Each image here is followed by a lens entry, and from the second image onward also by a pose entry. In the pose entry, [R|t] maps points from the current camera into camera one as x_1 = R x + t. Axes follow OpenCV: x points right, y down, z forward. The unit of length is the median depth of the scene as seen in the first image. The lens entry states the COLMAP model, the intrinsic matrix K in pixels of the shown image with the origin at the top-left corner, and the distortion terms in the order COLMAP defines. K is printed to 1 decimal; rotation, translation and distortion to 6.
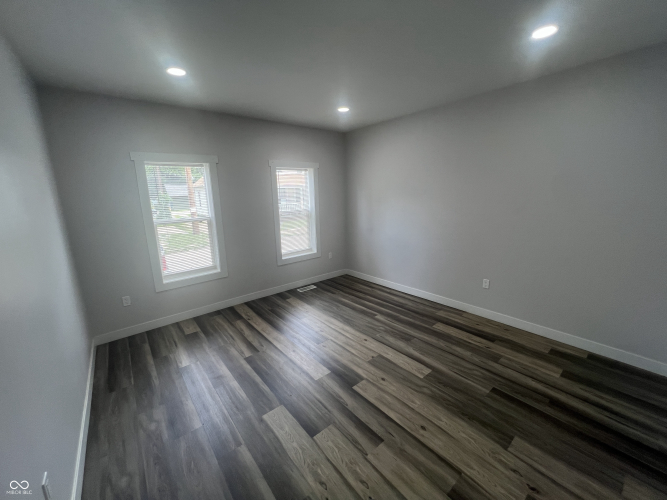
lens RADIAL K [[266.3, 0, 332.6], [0, 266.3, 249.0], [0, 0, 1]] dist [0.000434, 0.000063]
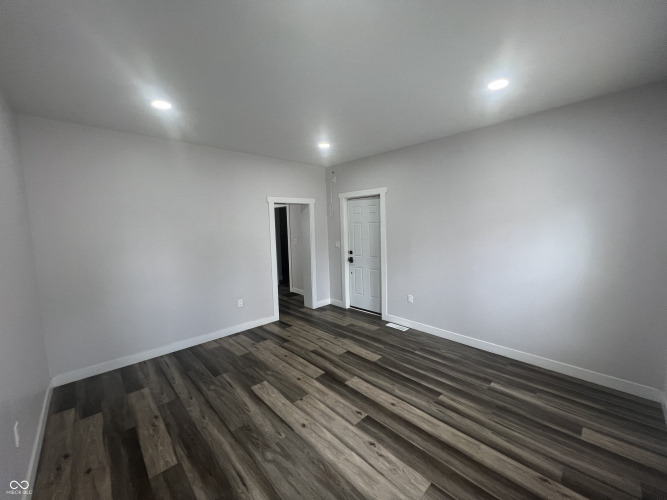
lens RADIAL K [[267.5, 0, 332.9], [0, 267.5, 248.8], [0, 0, 1]] dist [0.000426, -0.000586]
pose [[-0.996421, 0.057033, -0.062385, 0.073078], [0.036240, 0.955034, 0.294272, -0.365355], [0.076363, 0.290958, -0.953683, 1.790640]]
